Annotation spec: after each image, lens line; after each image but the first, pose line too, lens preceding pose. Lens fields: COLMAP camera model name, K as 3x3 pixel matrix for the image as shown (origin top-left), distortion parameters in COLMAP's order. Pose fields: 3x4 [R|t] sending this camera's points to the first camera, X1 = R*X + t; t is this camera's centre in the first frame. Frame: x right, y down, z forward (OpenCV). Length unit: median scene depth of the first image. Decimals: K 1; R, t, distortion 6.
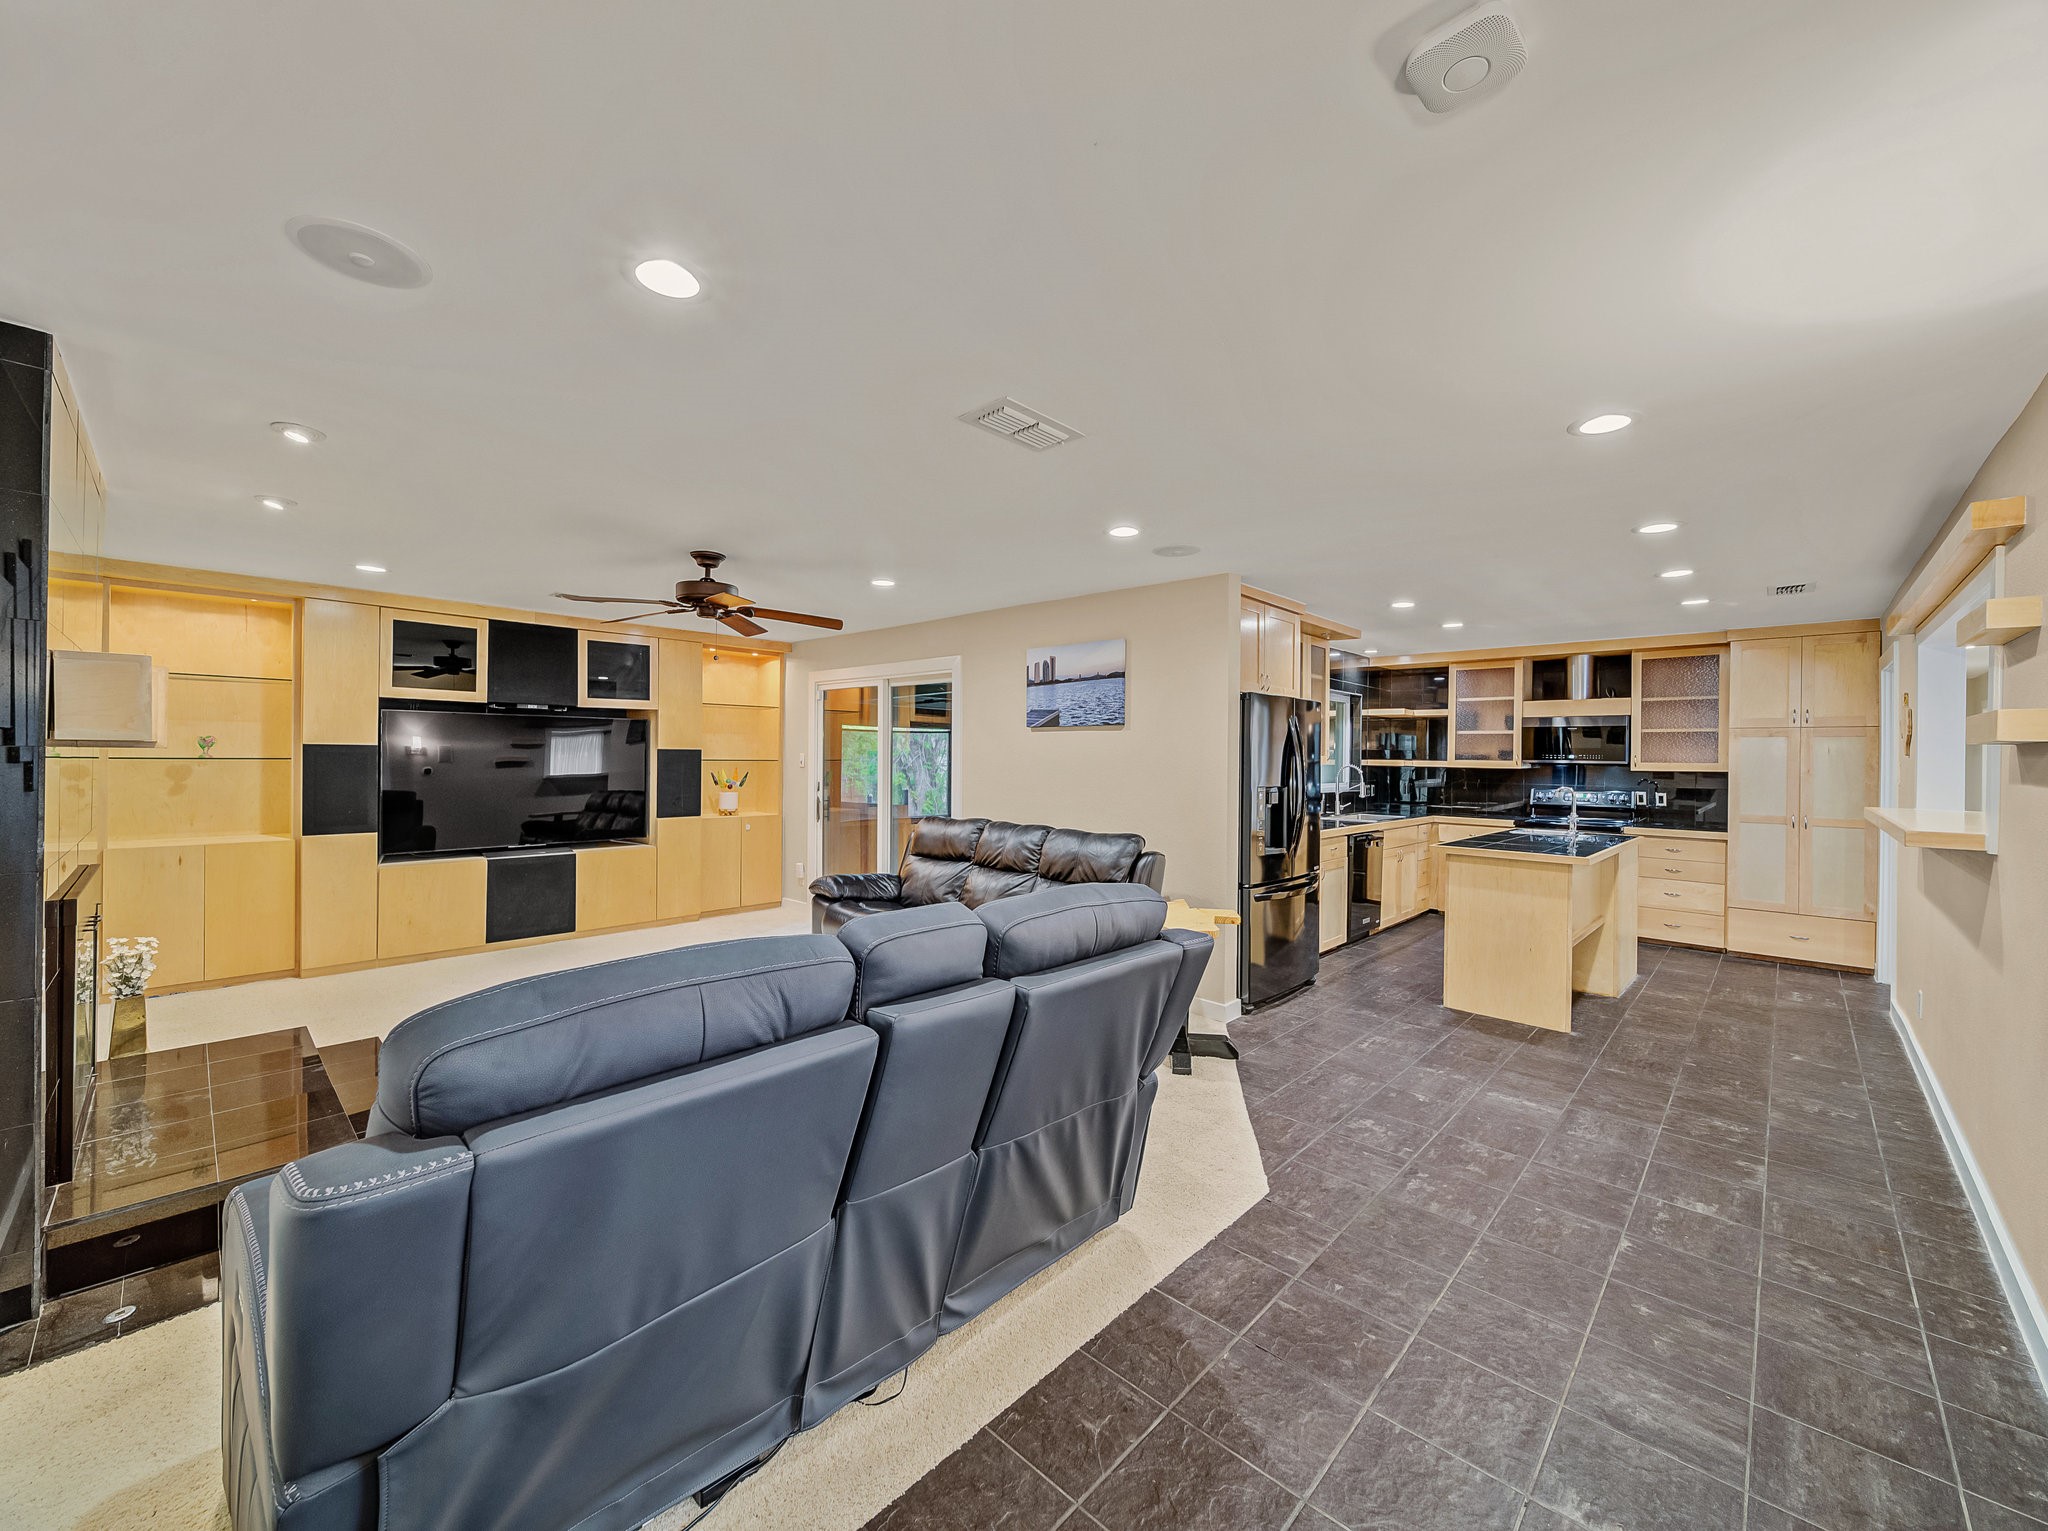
lens RADIAL K [[808.2, 0, 1027.2], [0, 808.2, 756.6], [0, 0, 1]] dist [0.000862, -0.001233]
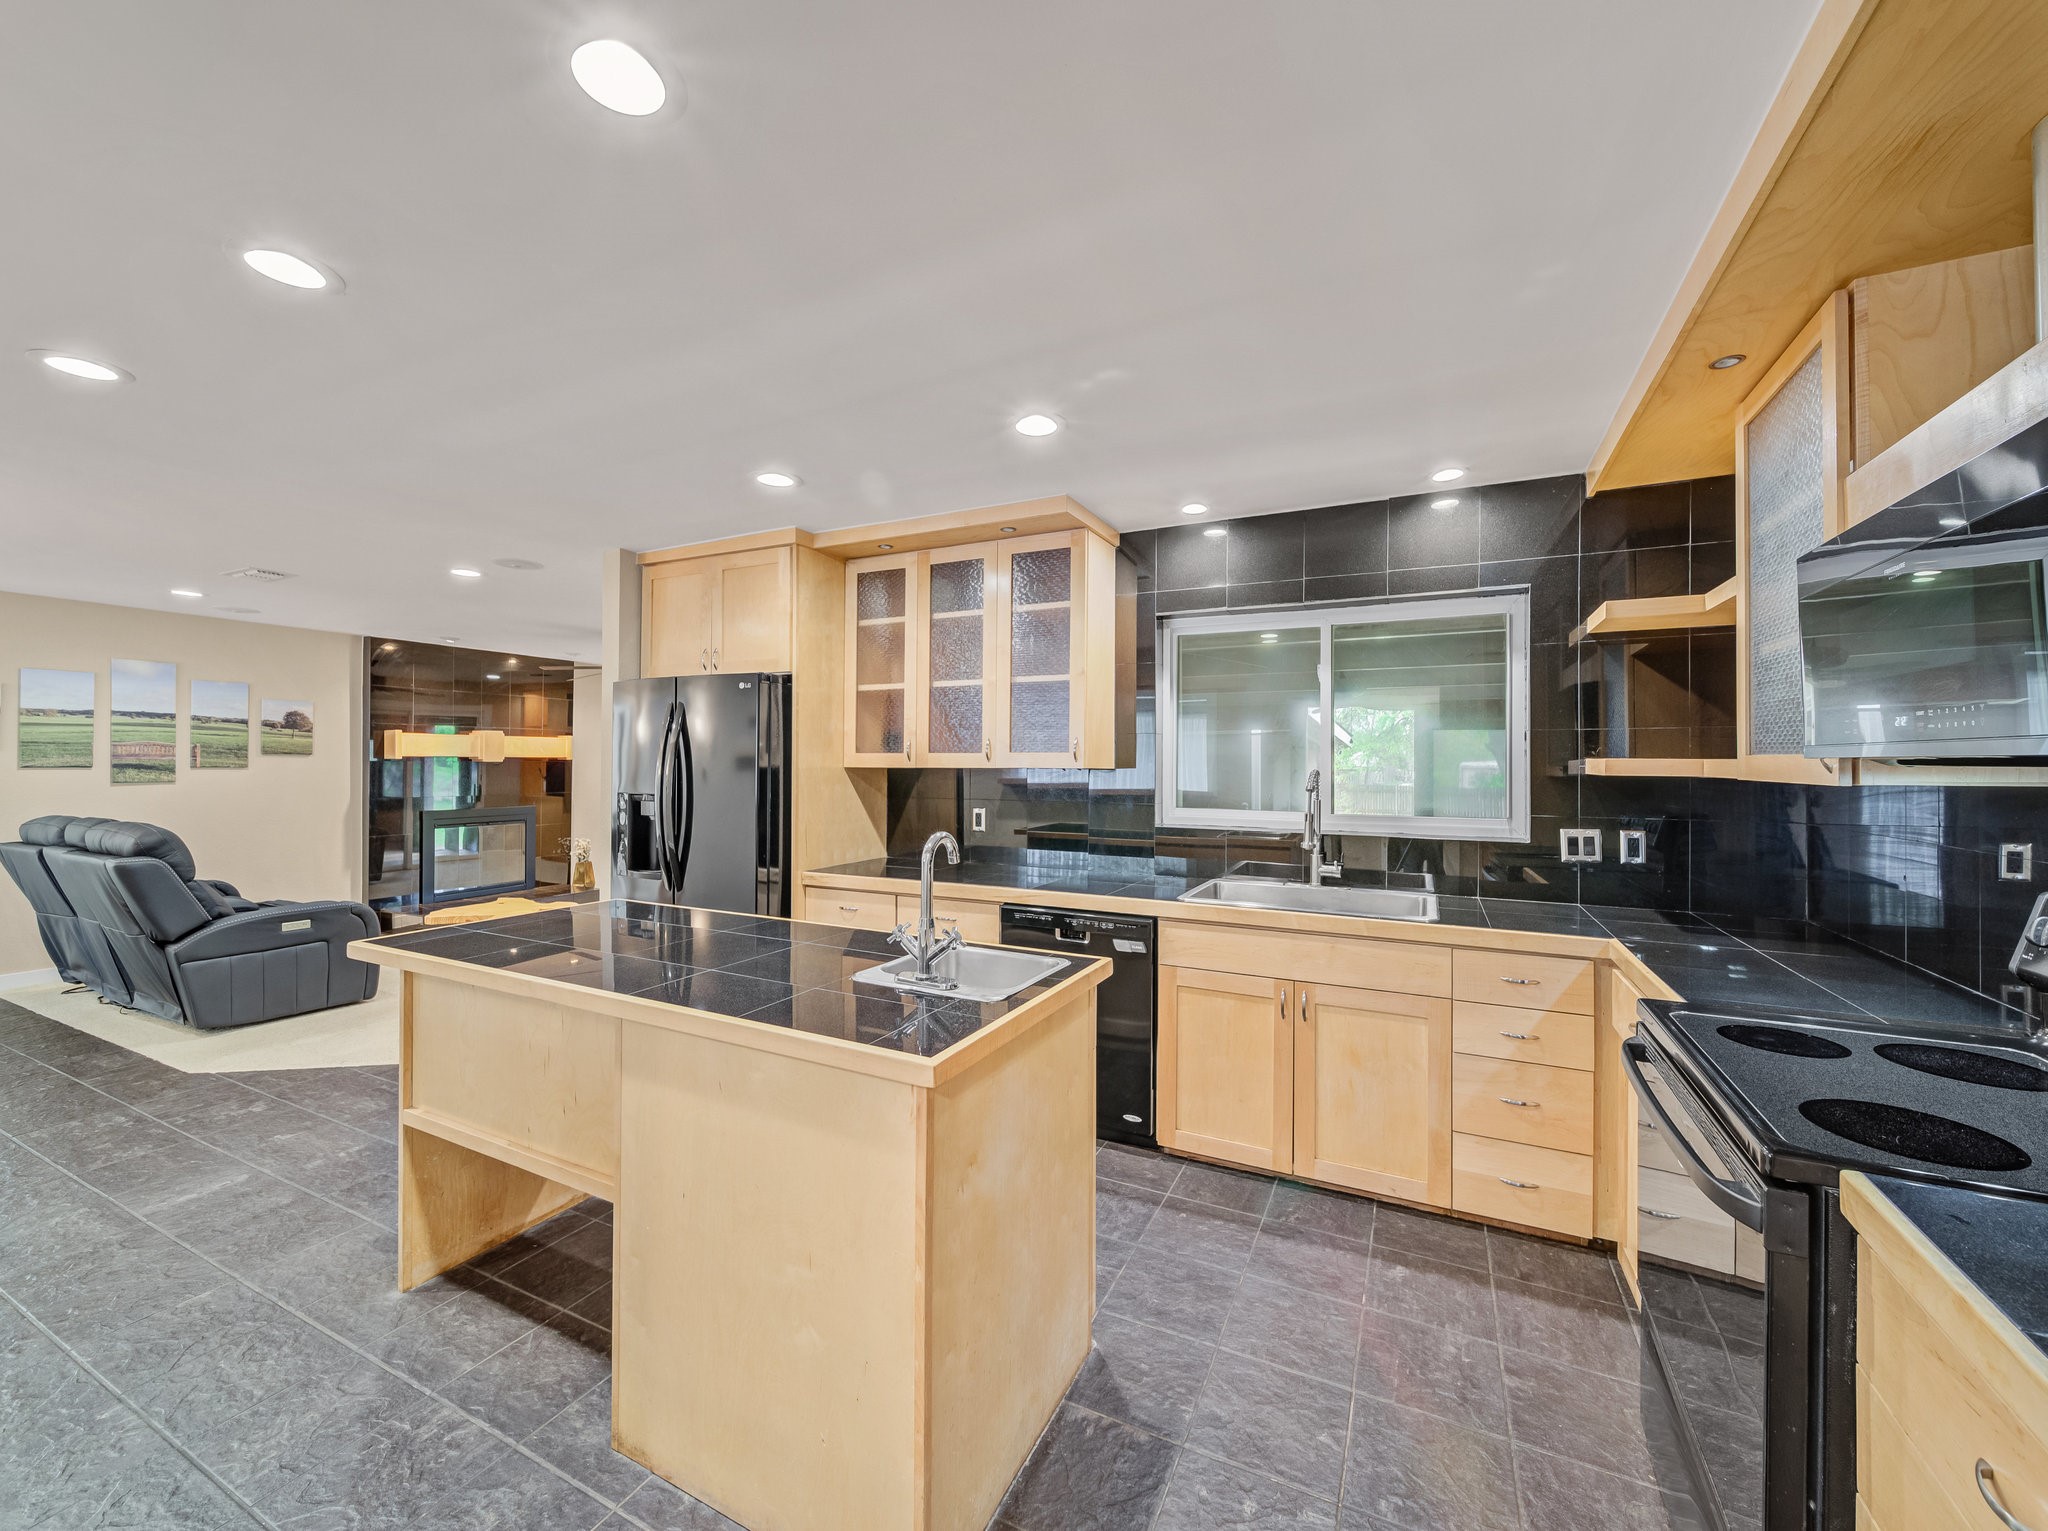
lens RADIAL K [[808.2, 0, 1035.1], [0, 808.2, 760.7], [0, 0, 1]] dist [0.000862, -0.001233]
pose [[0.294122, -0.015617, -0.955640, 0.881250], [0.002398, 0.999875, -0.015602, 0.013779], [0.955765, 0.002297, 0.294122, 0.849660]]
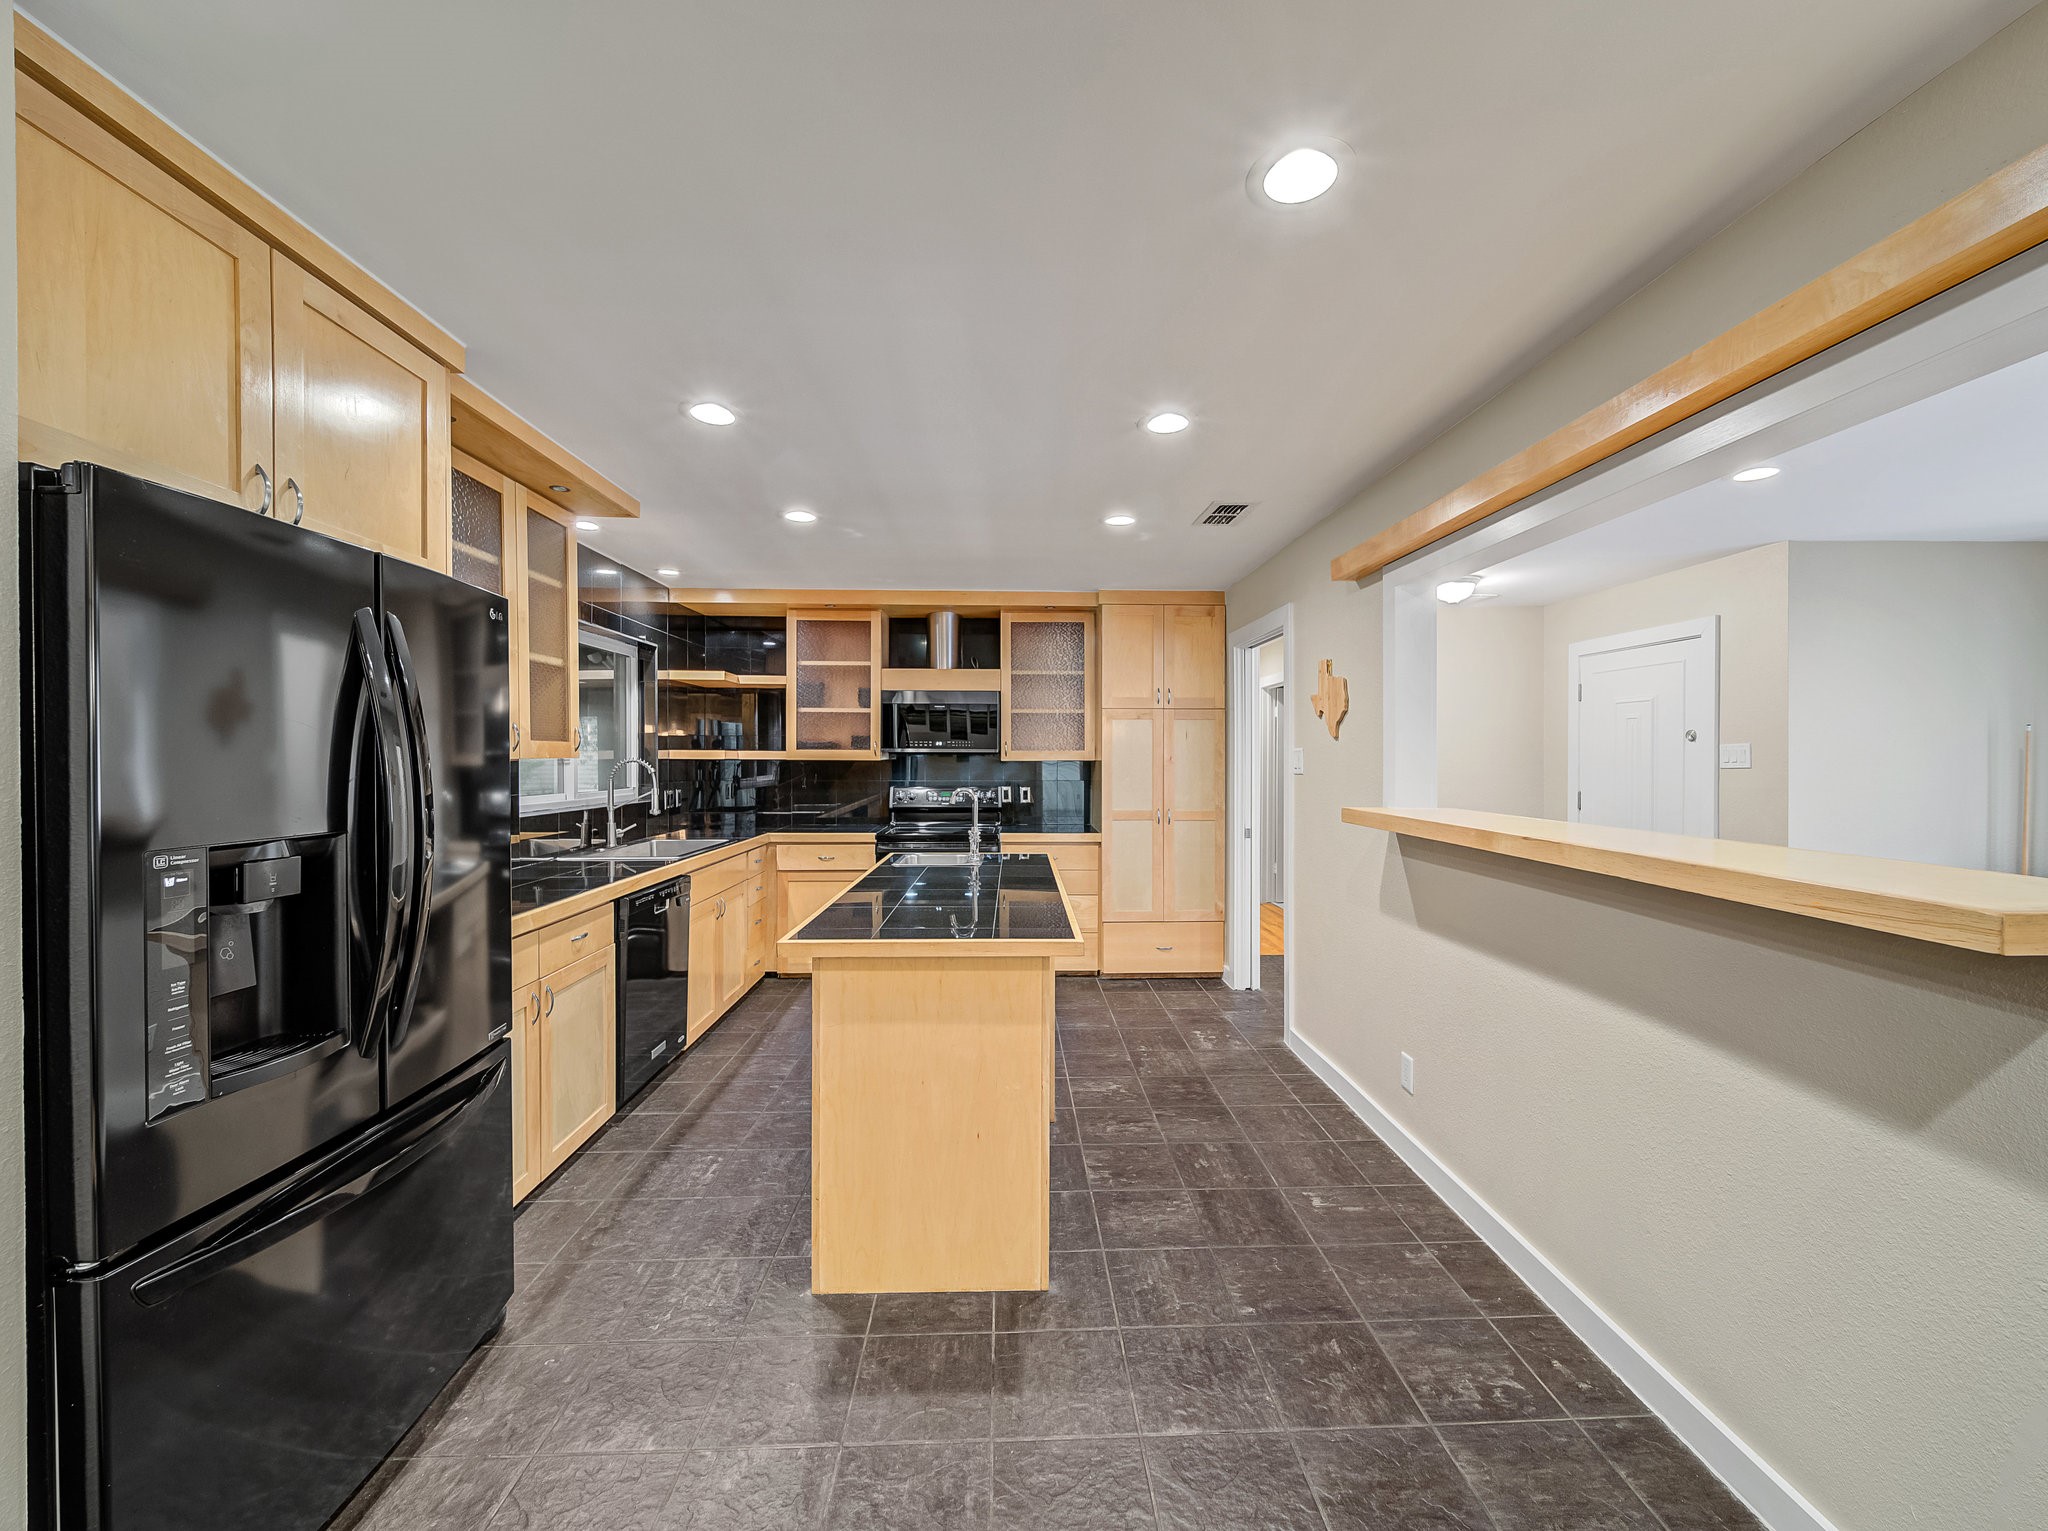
lens RADIAL K [[808.2, 0, 1038.2], [0, 808.2, 759.6], [0, 0, 1]] dist [0.000862, -0.001233]
pose [[0.694719, -0.016045, 0.719103, 0.215324], [0.006912, 0.999854, 0.015631, 0.004330], [-0.719248, -0.005889, 0.694728, 0.454267]]
